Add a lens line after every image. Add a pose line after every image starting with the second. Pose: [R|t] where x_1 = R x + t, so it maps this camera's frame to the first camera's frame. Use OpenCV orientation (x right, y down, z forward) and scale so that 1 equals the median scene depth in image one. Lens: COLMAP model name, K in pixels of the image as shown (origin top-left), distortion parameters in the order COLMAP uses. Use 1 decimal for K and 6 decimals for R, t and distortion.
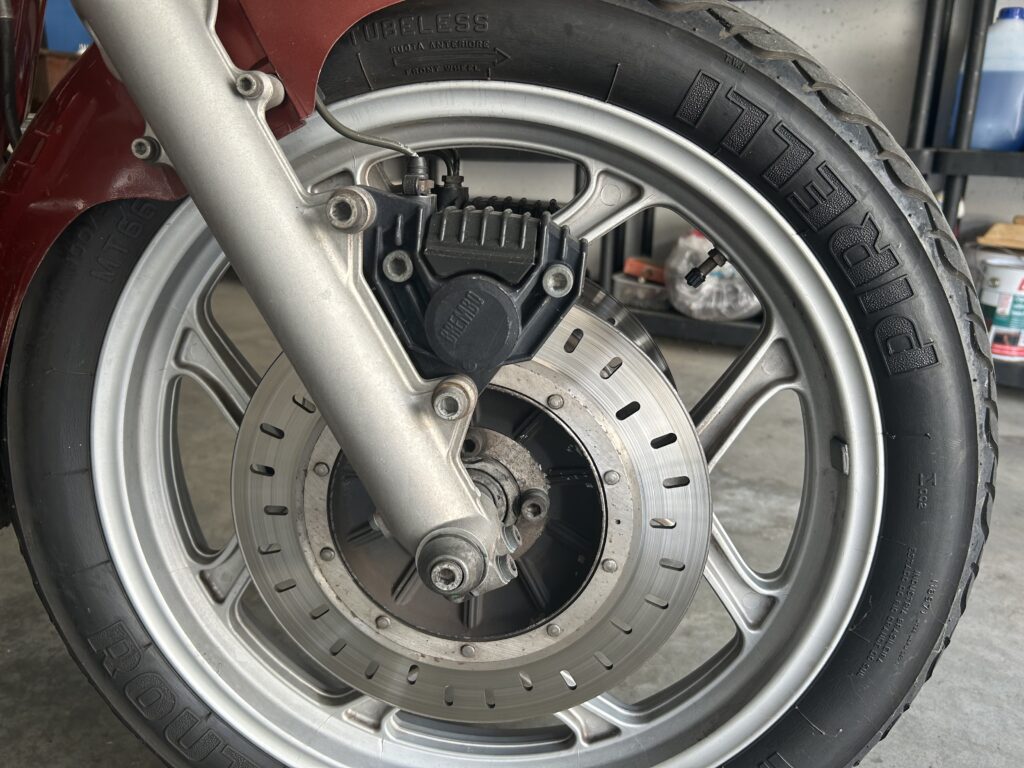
lens RADIAL K [[783.7, 0, 514.3], [0, 783.7, 378.9], [0, 0, 1]] dist [0.003723, 0.003612]
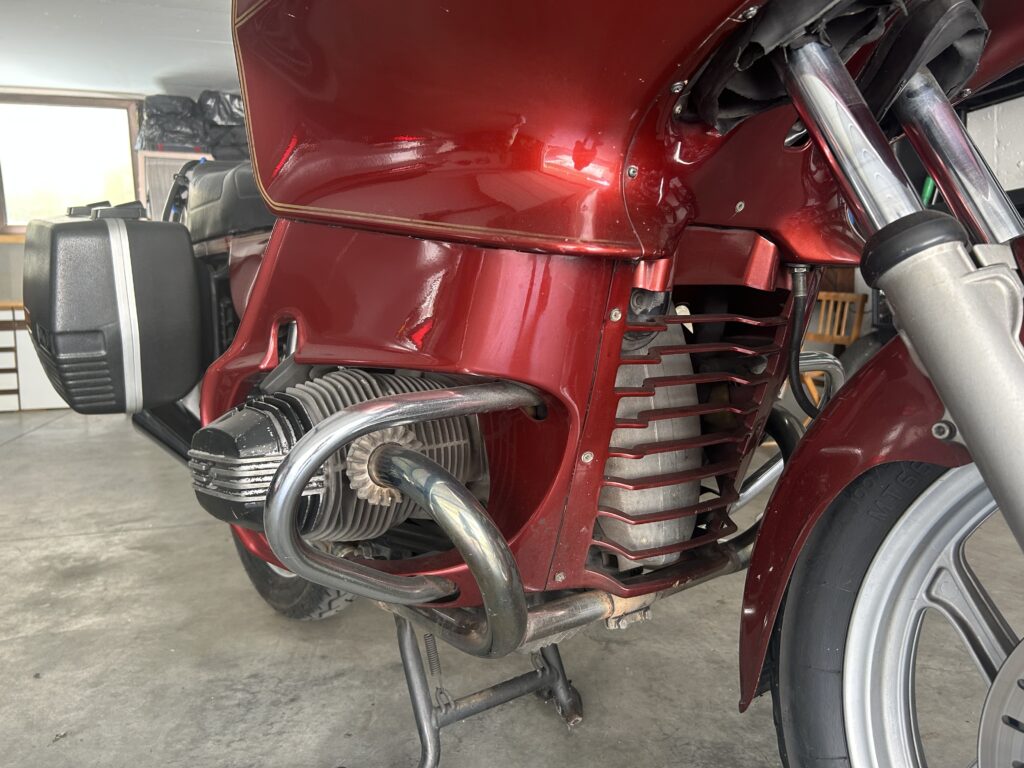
lens RADIAL K [[783.7, 0, 514.3], [0, 783.7, 378.9], [0, 0, 1]] dist [0.003723, 0.003612]
pose [[0.697900, 0.019815, -0.715921, -0.049312], [-0.171858, 0.975044, -0.140545, -0.068128], [0.695270, 0.221124, 0.683889, -0.262825]]
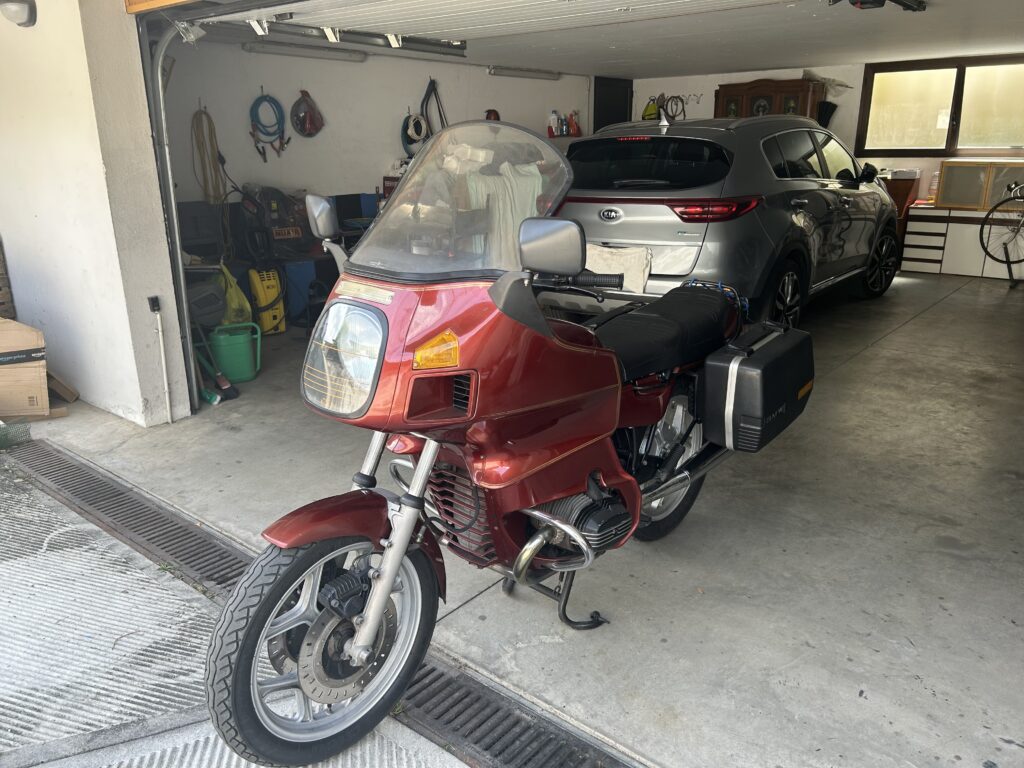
lens RADIAL K [[770.0, 0, 508.9], [0, 770.0, 379.1], [0, 0, 1]] dist [0.036244, -0.040861]
pose [[-0.236925, 0.265610, -0.934515, 6.591048], [-0.275967, 0.903880, 0.326868, -0.890231], [0.931509, 0.335339, -0.140852, -3.287829]]
